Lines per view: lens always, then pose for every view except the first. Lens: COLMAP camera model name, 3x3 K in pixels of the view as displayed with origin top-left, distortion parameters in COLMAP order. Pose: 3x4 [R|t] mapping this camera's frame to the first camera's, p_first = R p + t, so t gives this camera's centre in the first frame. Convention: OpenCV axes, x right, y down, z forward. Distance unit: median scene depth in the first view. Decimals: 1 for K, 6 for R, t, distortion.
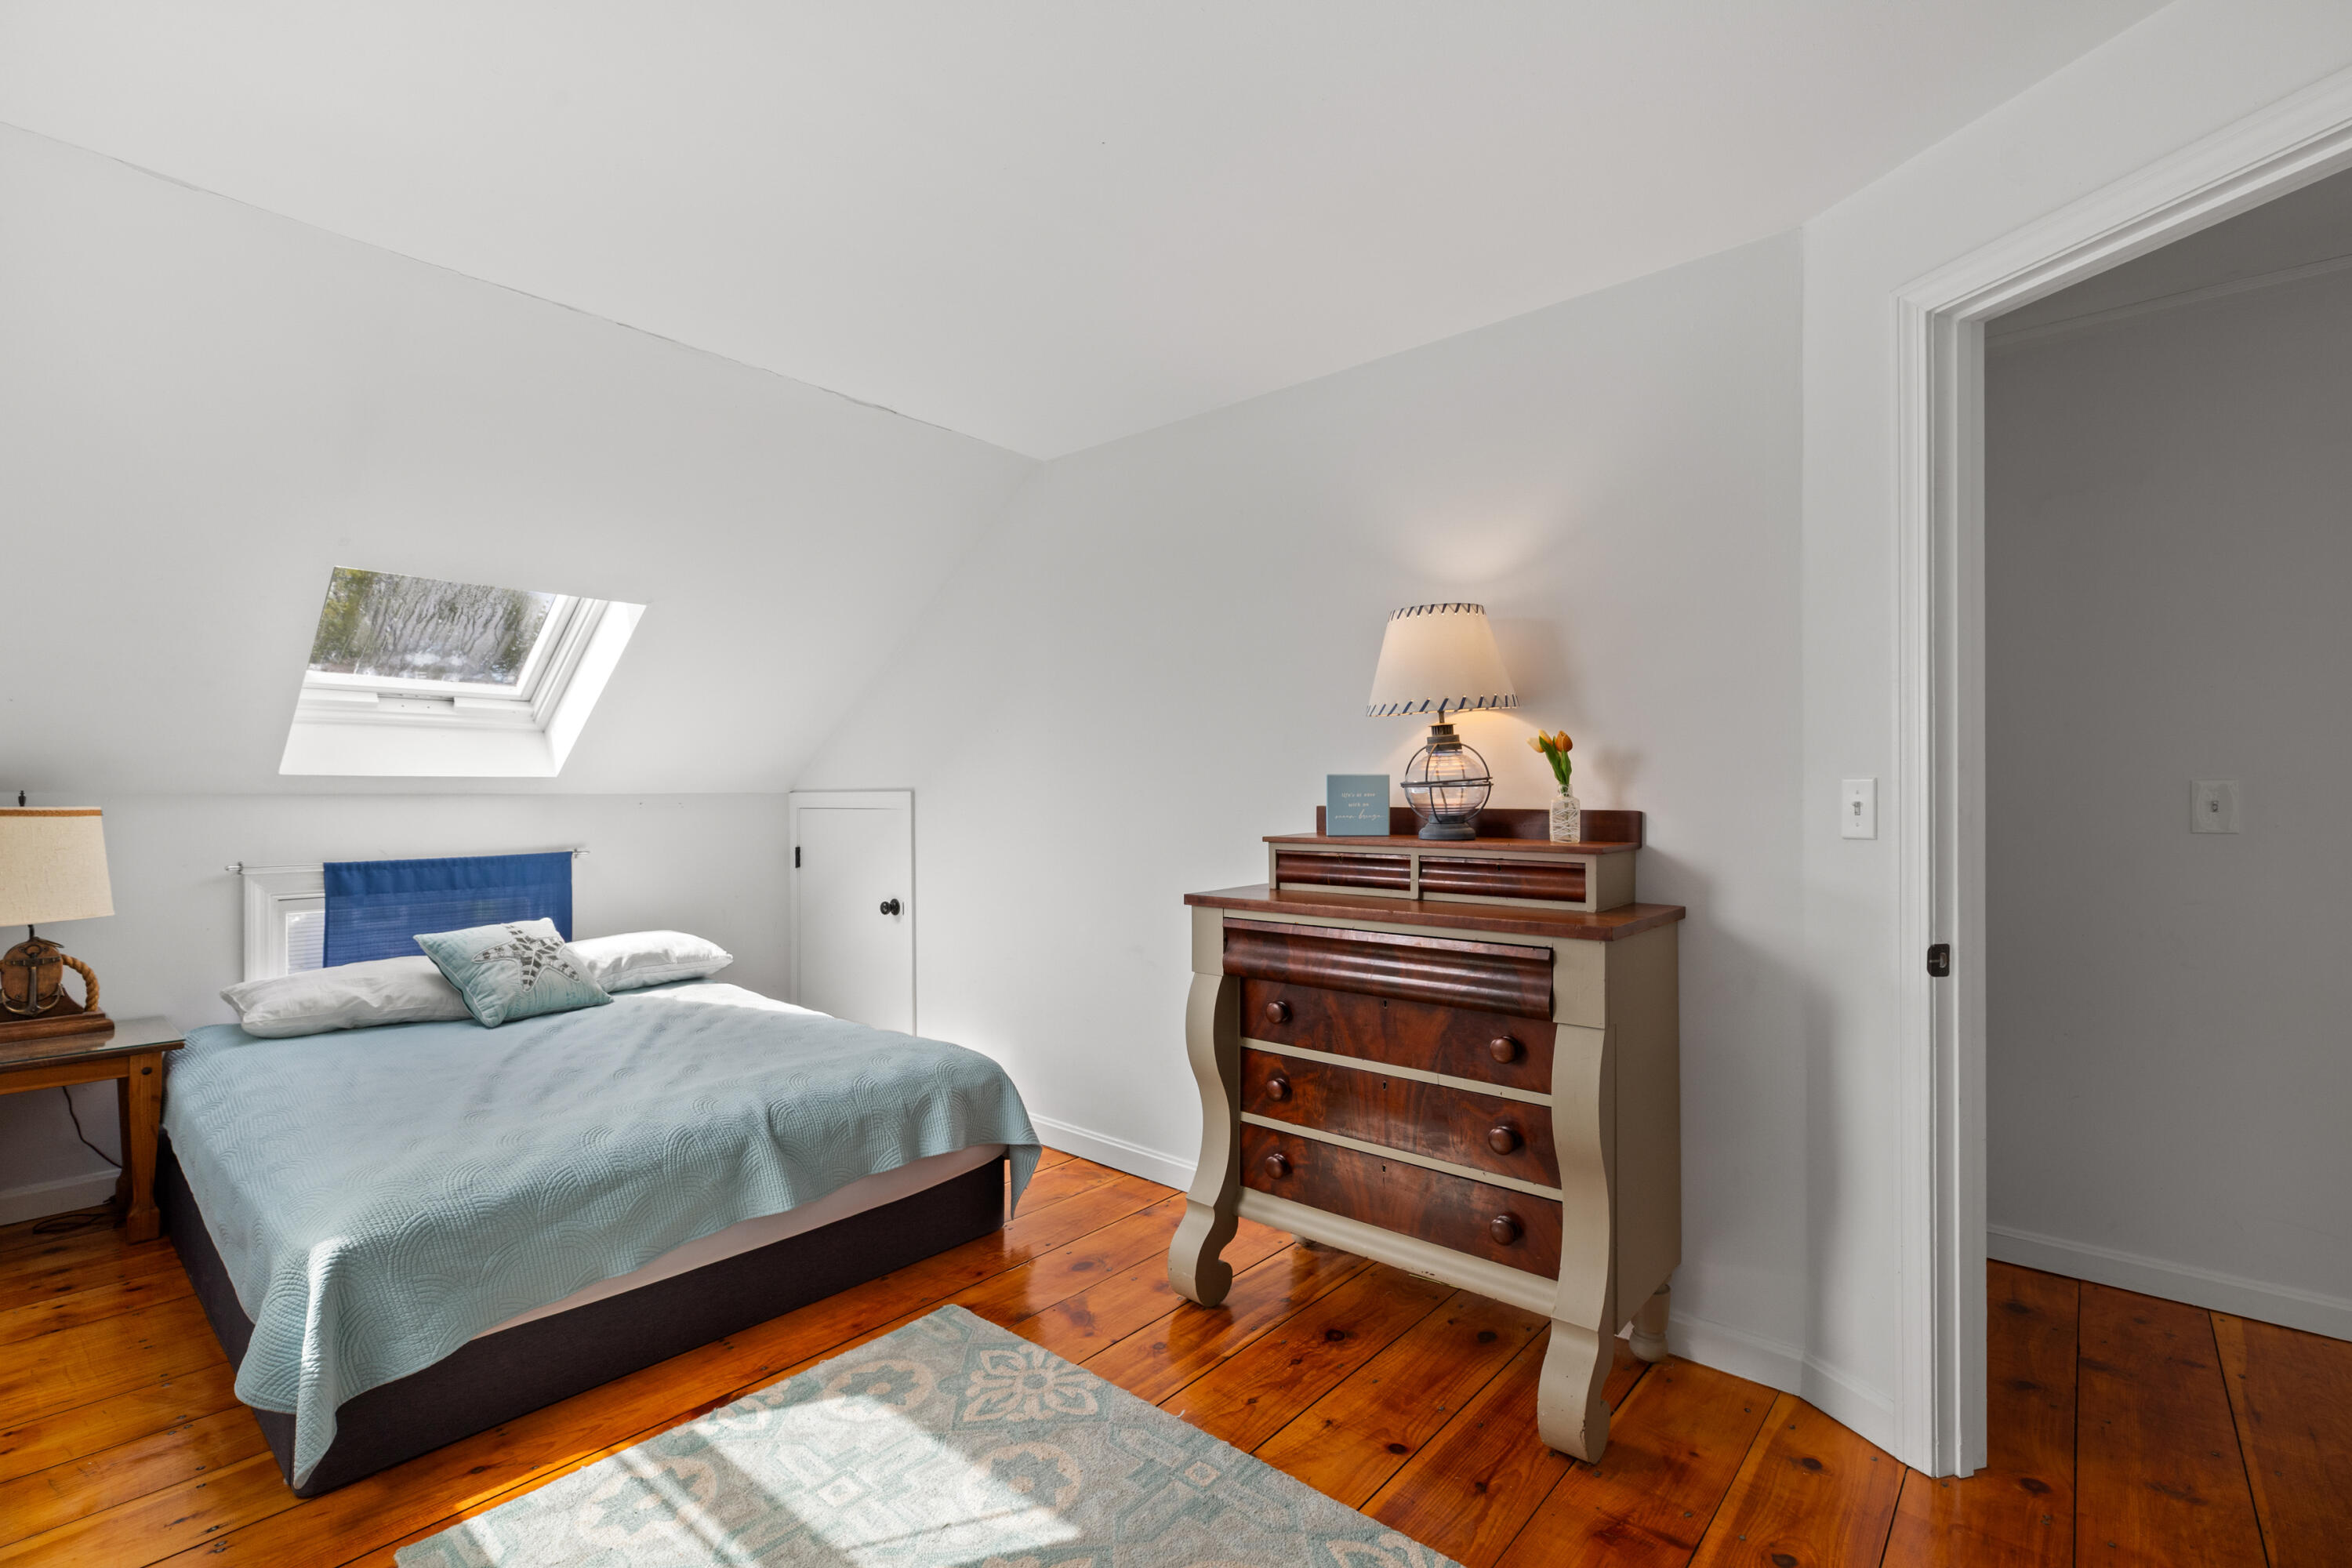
lens RADIAL K [[1053.0, 0, 1171.1], [0, 1053.0, 796.1], [0, 0, 1]] dist [0.002294, 0.000164]
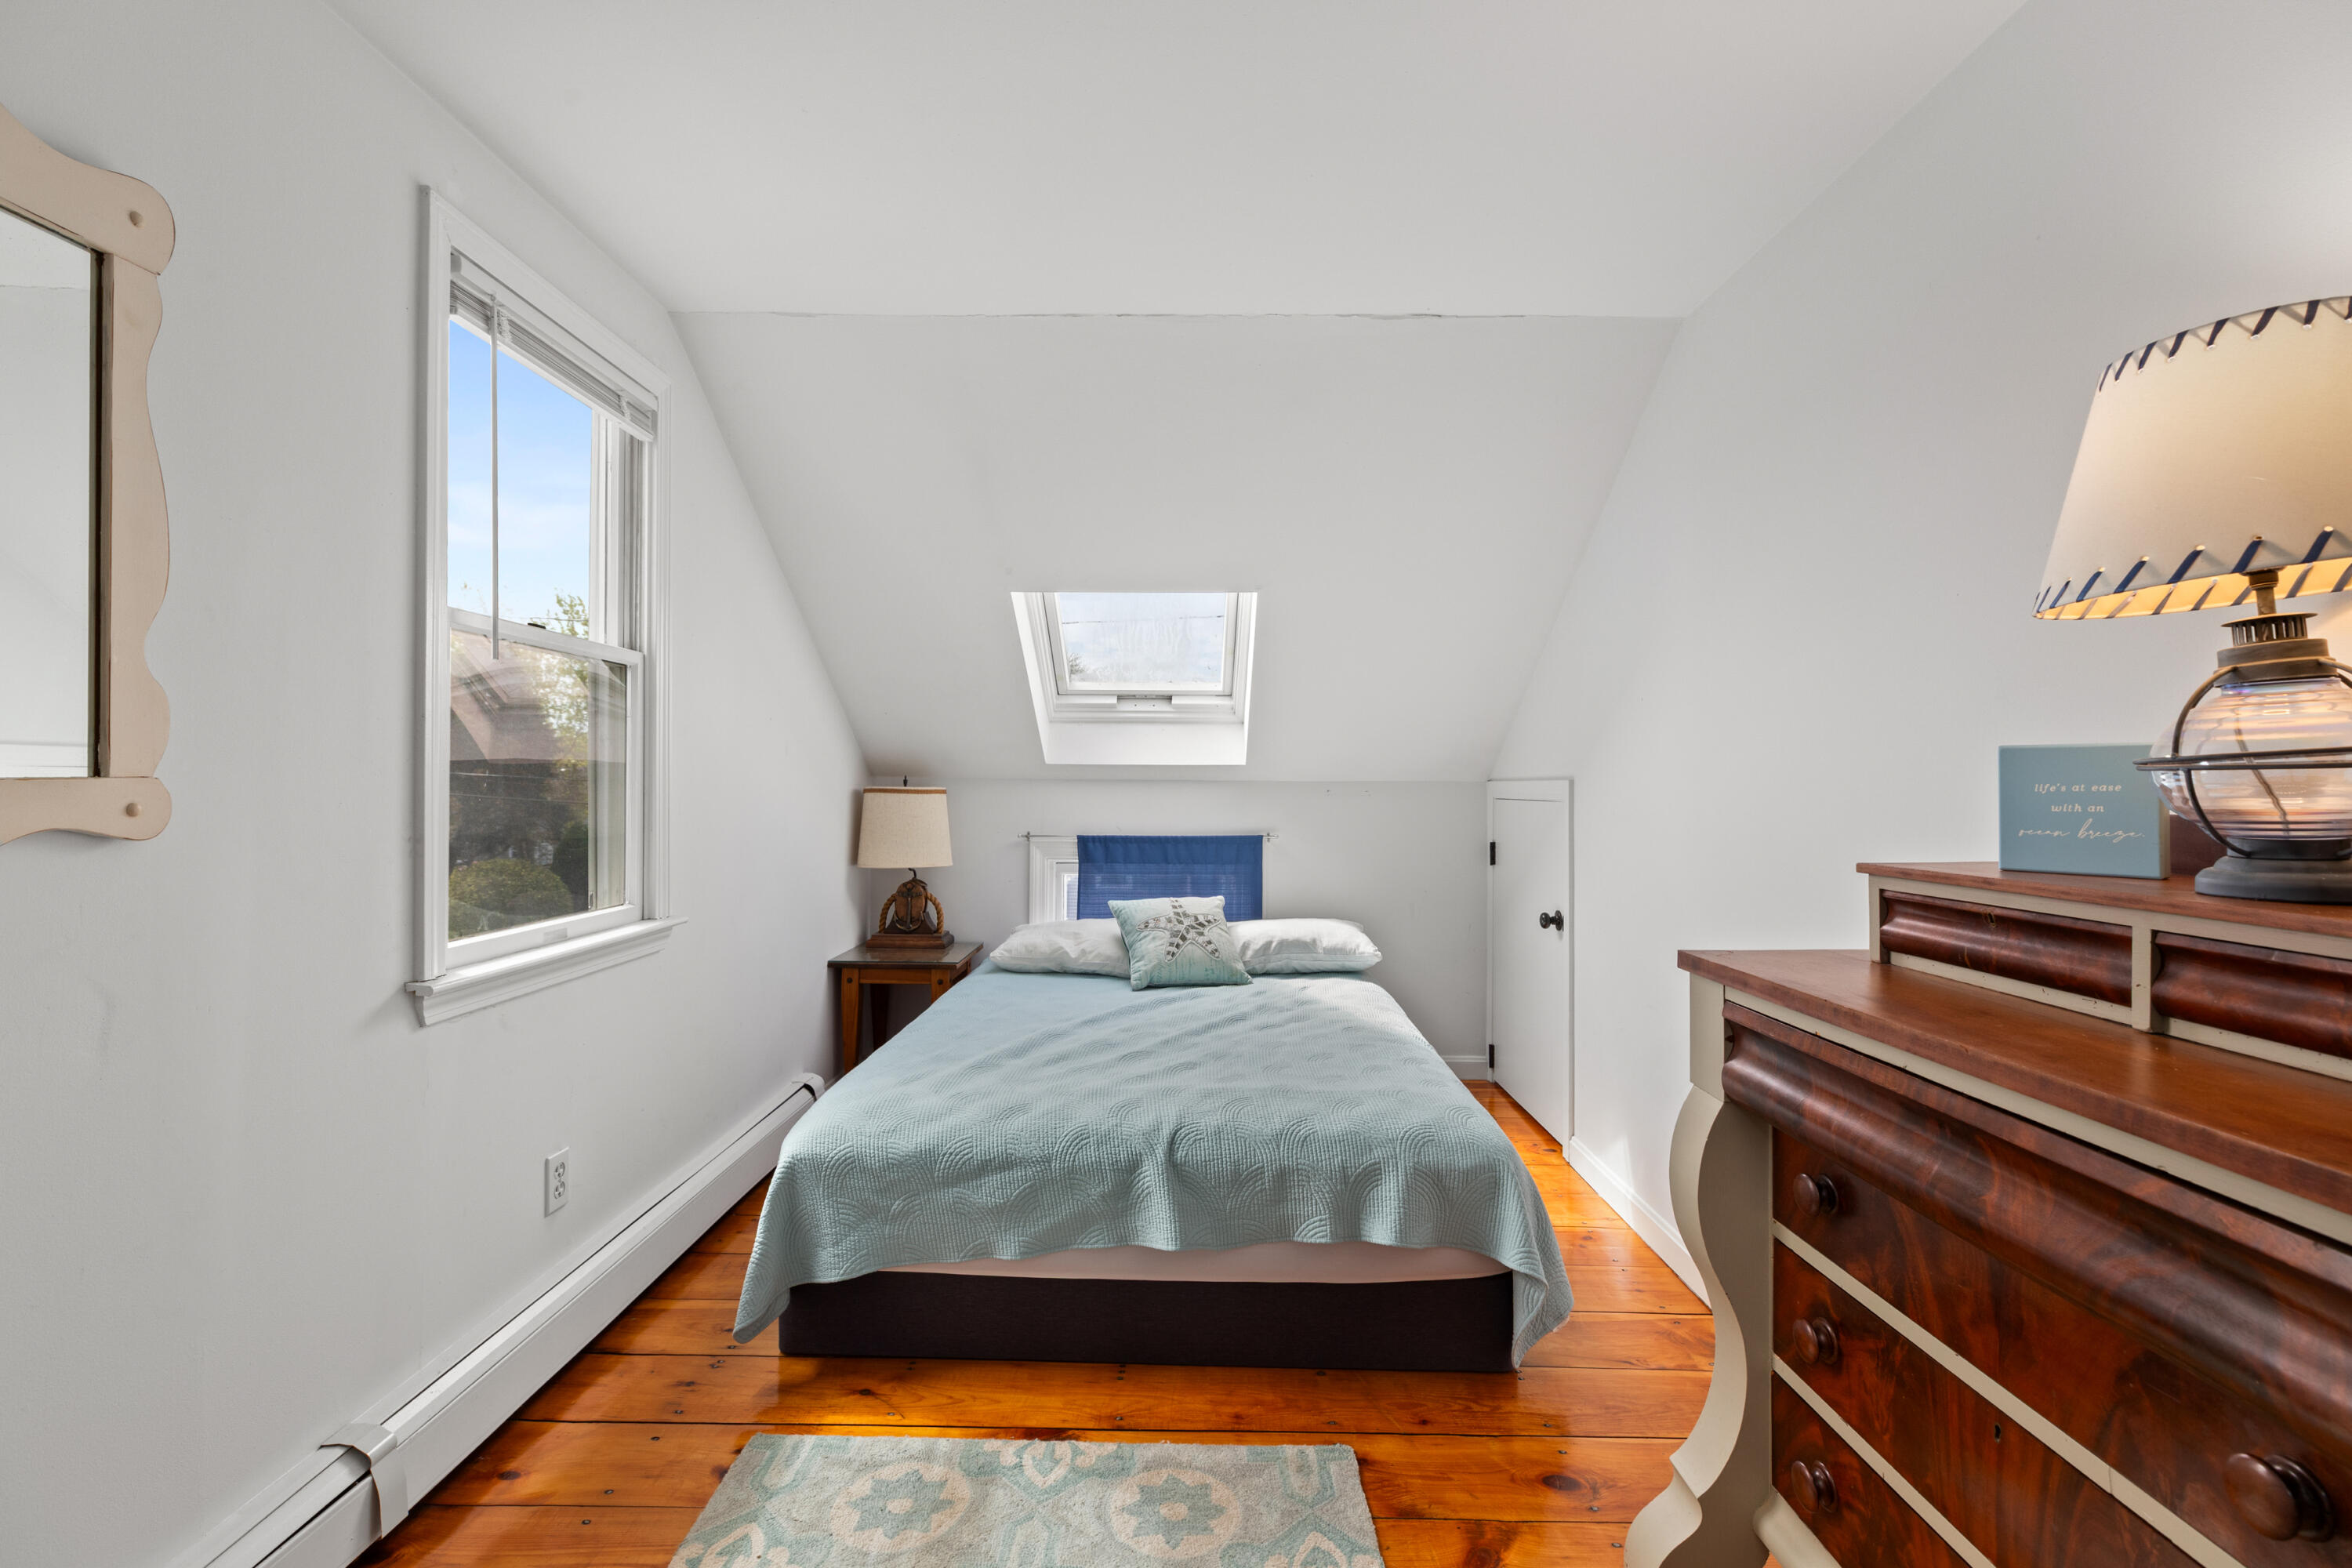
lens RADIAL K [[1053.0, 0, 1175.8], [0, 1053.0, 780.7], [0, 0, 1]] dist [0.002294, 0.000164]
pose [[0.646139, 0.005477, -0.763200, 0.285079], [-0.010759, 0.999940, -0.001932, 0.001144], [0.763144, 0.009460, 0.646159, 0.394070]]
